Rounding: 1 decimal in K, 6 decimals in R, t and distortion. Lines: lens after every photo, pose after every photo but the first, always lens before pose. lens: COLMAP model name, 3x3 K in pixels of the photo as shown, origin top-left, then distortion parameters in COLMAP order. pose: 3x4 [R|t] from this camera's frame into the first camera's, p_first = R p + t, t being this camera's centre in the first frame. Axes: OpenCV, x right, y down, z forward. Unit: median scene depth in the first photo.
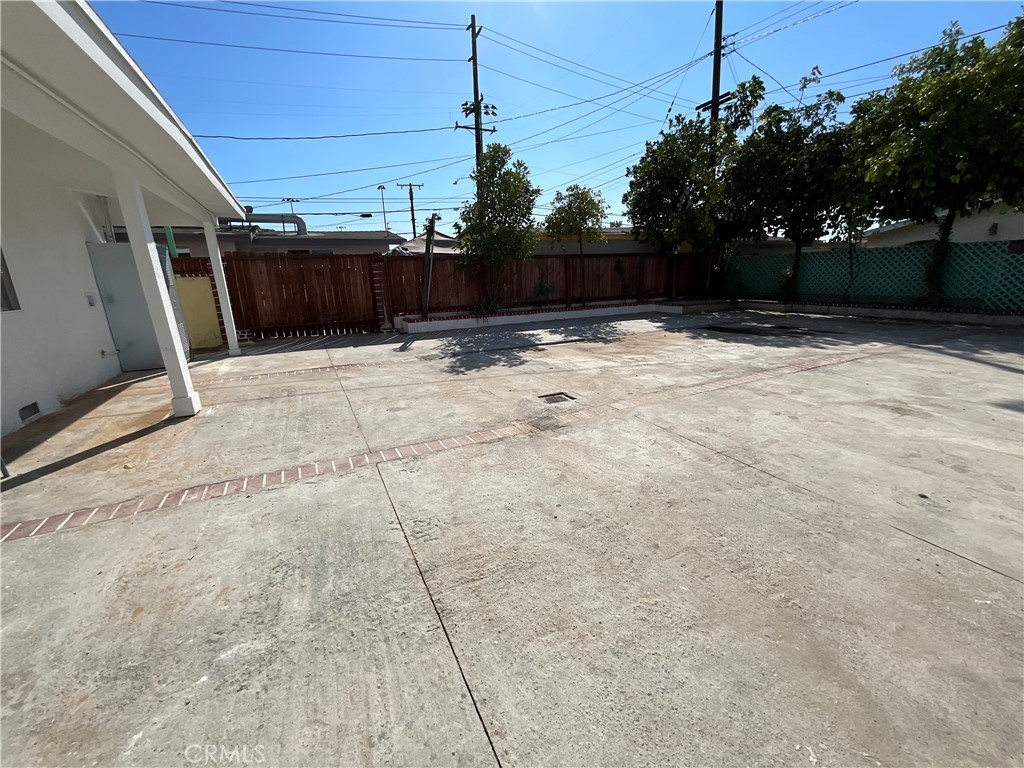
lens RADIAL K [[419.5, 0, 512.0], [0, 419.5, 384.0], [0, 0, 1]] dist [-0.001184, 0.000758]
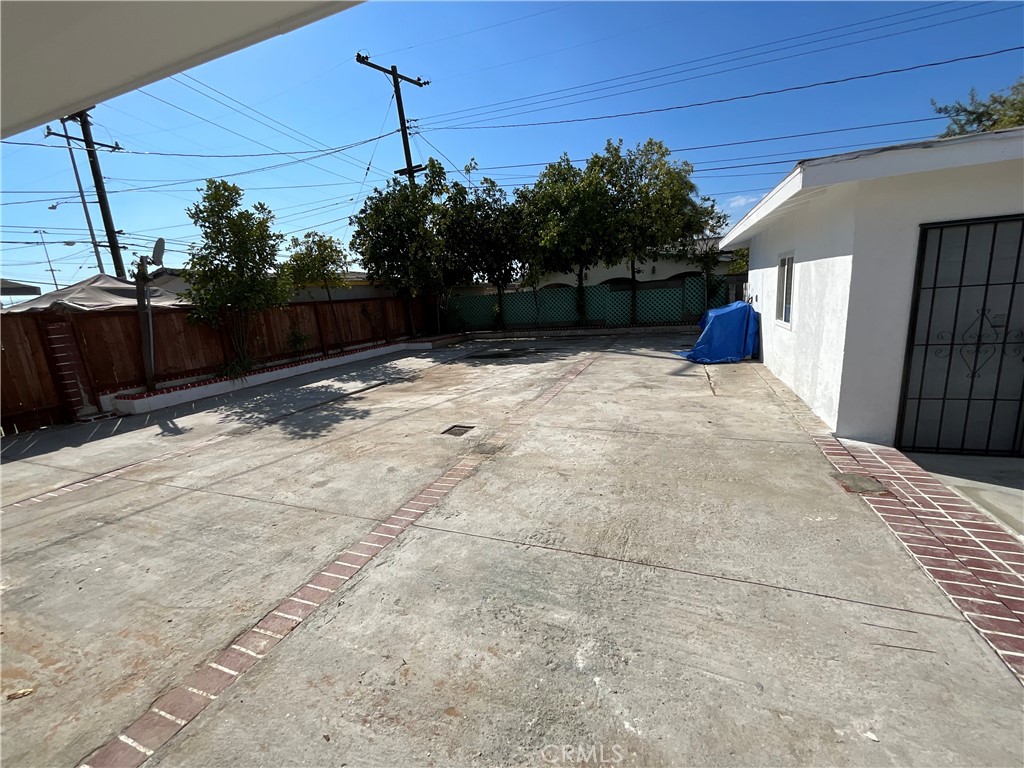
lens RADIAL K [[419.5, 0, 512.0], [0, 419.5, 384.0], [0, 0, 1]] dist [-0.001184, 0.000758]
pose [[0.745063, -0.162266, 0.646955, -0.230378], [0.220074, 0.975444, -0.008791, -0.021573], [-0.629642, 0.148928, 0.762477, 0.020253]]
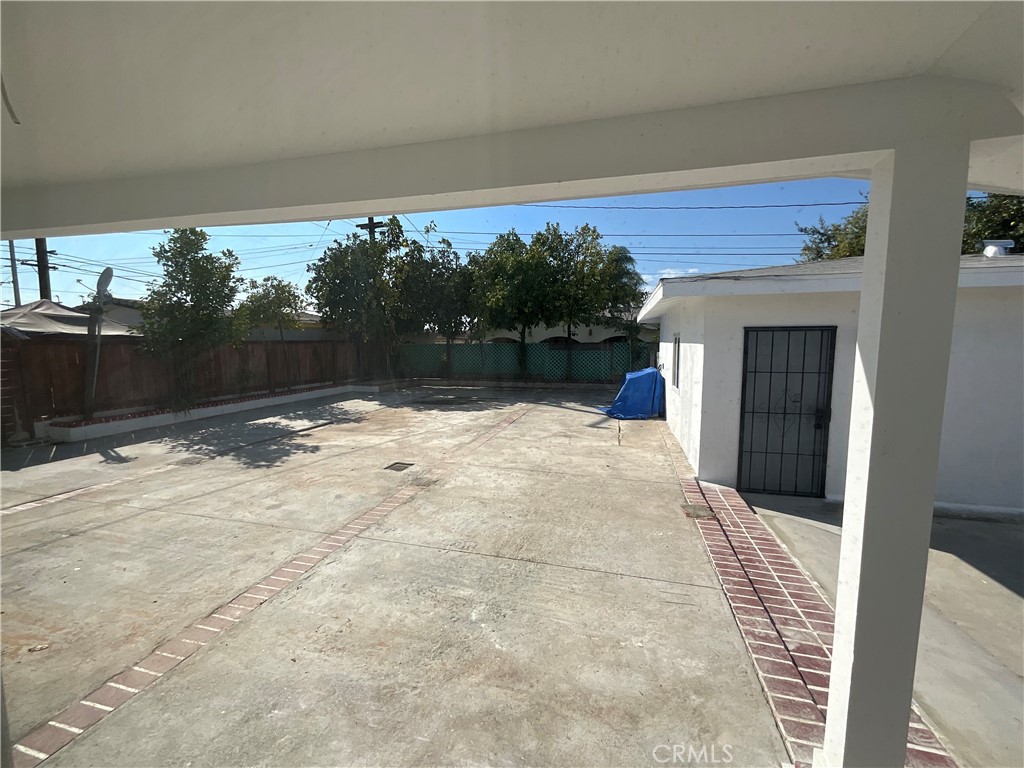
lens RADIAL K [[419.5, 0, 512.0], [0, 419.5, 384.0], [0, 0, 1]] dist [-0.001184, 0.000758]
pose [[0.663173, -0.046817, 0.747001, -0.287921], [0.176433, 0.979695, -0.095232, -0.014590], [-0.727375, 0.194951, 0.657967, -0.065920]]
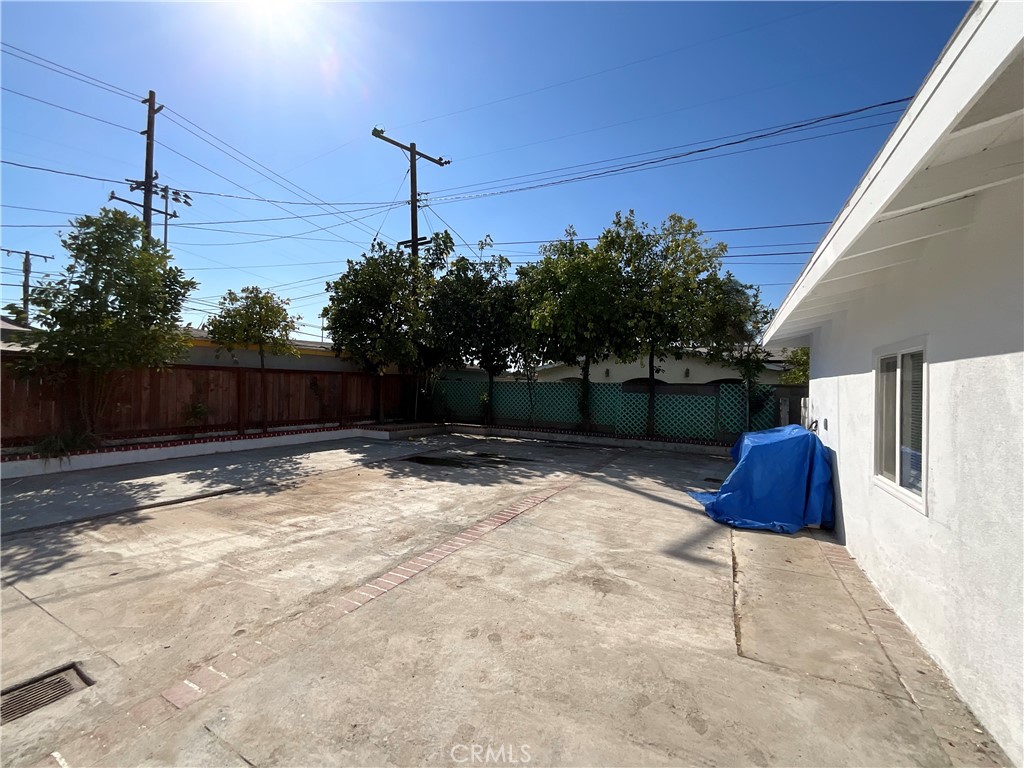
lens RADIAL K [[419.5, 0, 512.0], [0, 419.5, 384.0], [0, 0, 1]] dist [-0.001184, 0.000758]
pose [[0.811322, 0.053093, 0.582183, 0.110389], [0.102428, 0.967552, -0.230980, -0.059274], [-0.575556, 0.247032, 0.779558, 0.141465]]
